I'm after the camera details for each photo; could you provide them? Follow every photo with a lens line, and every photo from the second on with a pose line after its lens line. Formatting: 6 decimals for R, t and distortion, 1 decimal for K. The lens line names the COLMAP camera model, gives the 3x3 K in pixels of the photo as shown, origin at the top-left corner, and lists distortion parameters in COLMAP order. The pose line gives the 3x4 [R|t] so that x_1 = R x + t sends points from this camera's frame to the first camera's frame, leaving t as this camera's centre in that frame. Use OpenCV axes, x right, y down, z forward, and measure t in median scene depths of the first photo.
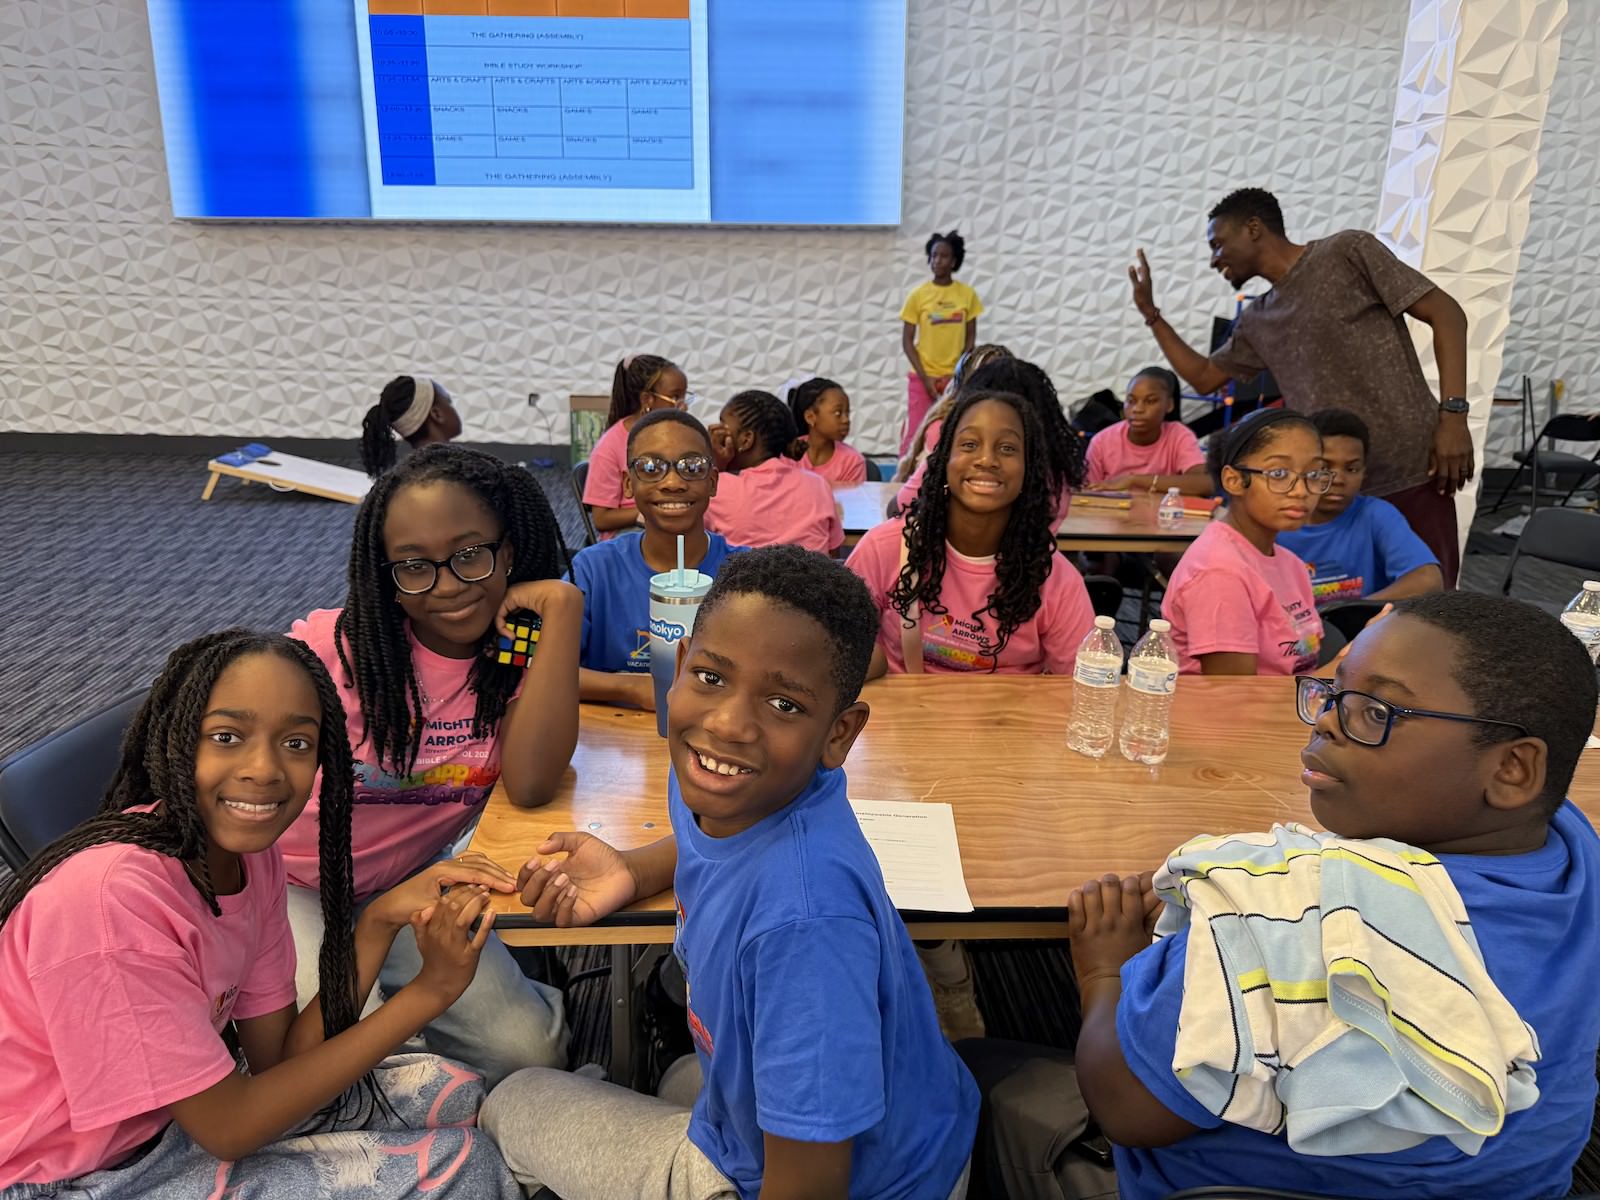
lens RADIAL K [[1137.3, 0, 800.8], [0, 1137.3, 592.5], [0, 0, 1]] dist [-0.000335, -0.005642]
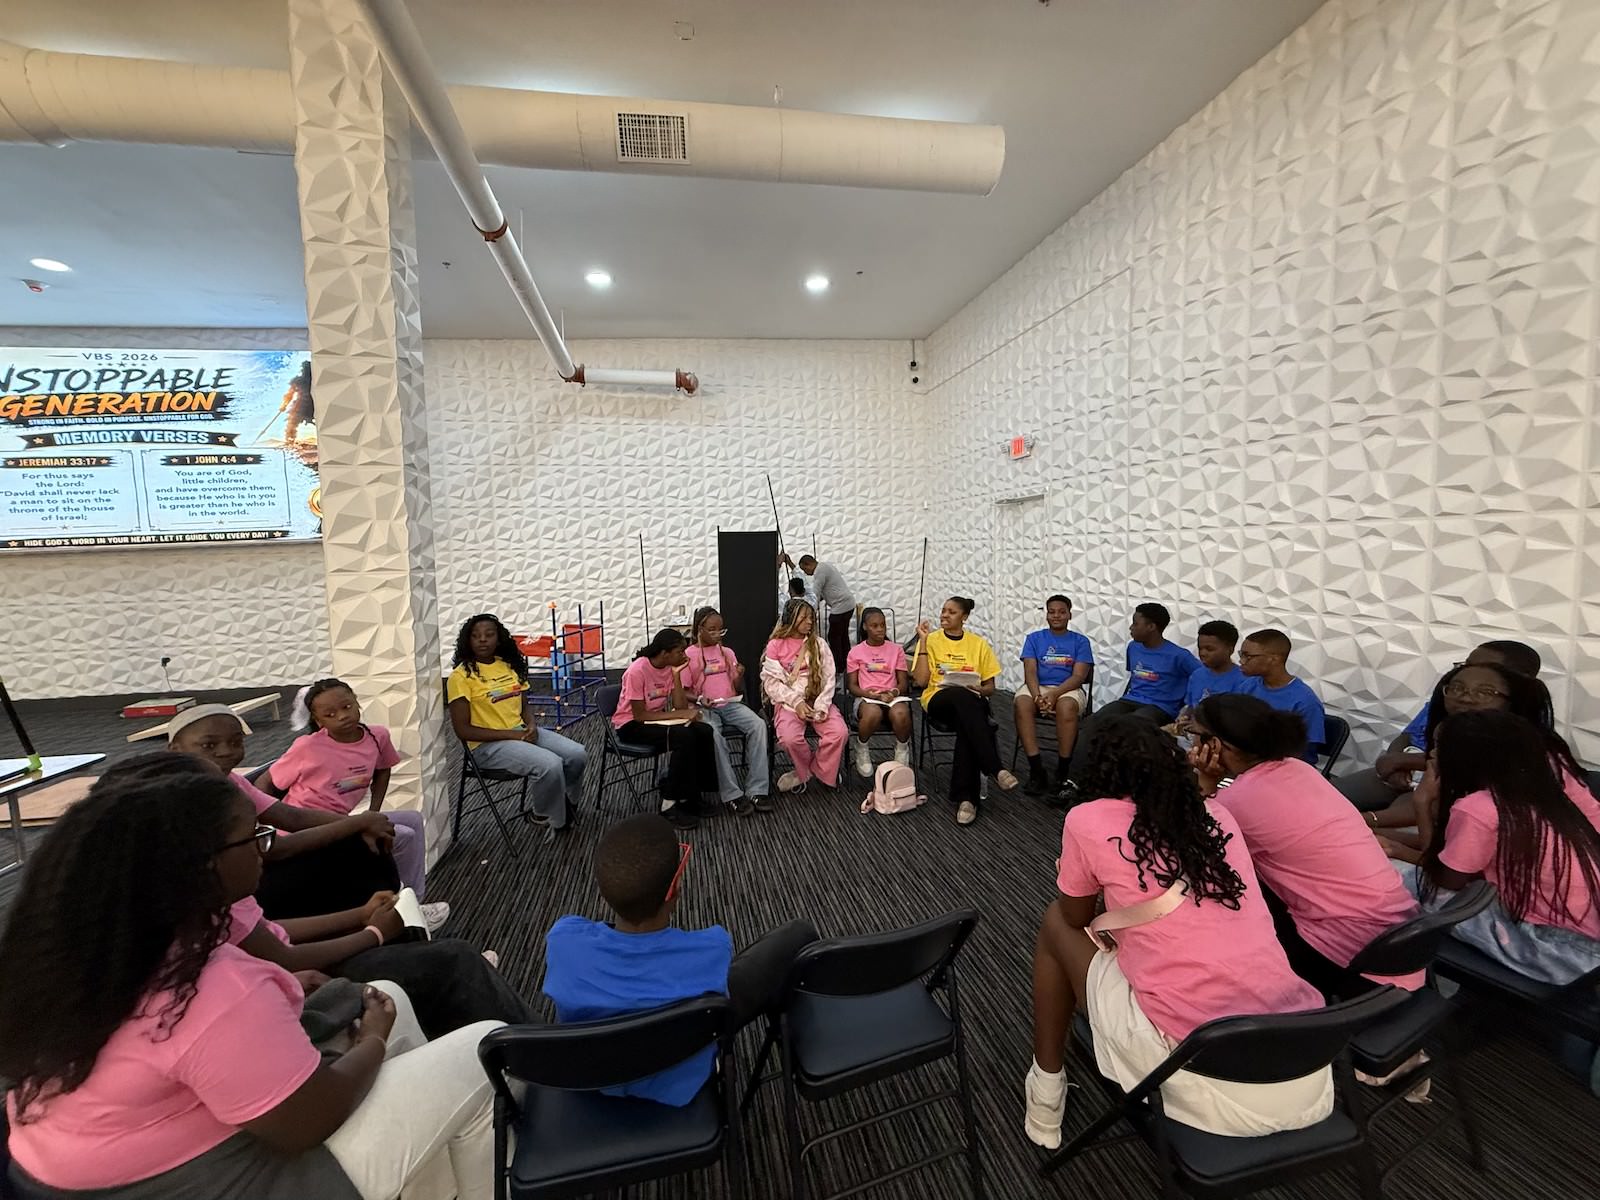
lens RADIAL K [[677.0, 0, 800.0], [0, 677.0, 607.6], [0, 0, 1]] dist [-0.000128, -0.000079]
pose [[0.986820, -0.064796, 0.148282, 0.450856], [0.093242, 0.976605, -0.193774, 0.007339], [-0.132257, 0.205046, 0.969775, 0.028992]]
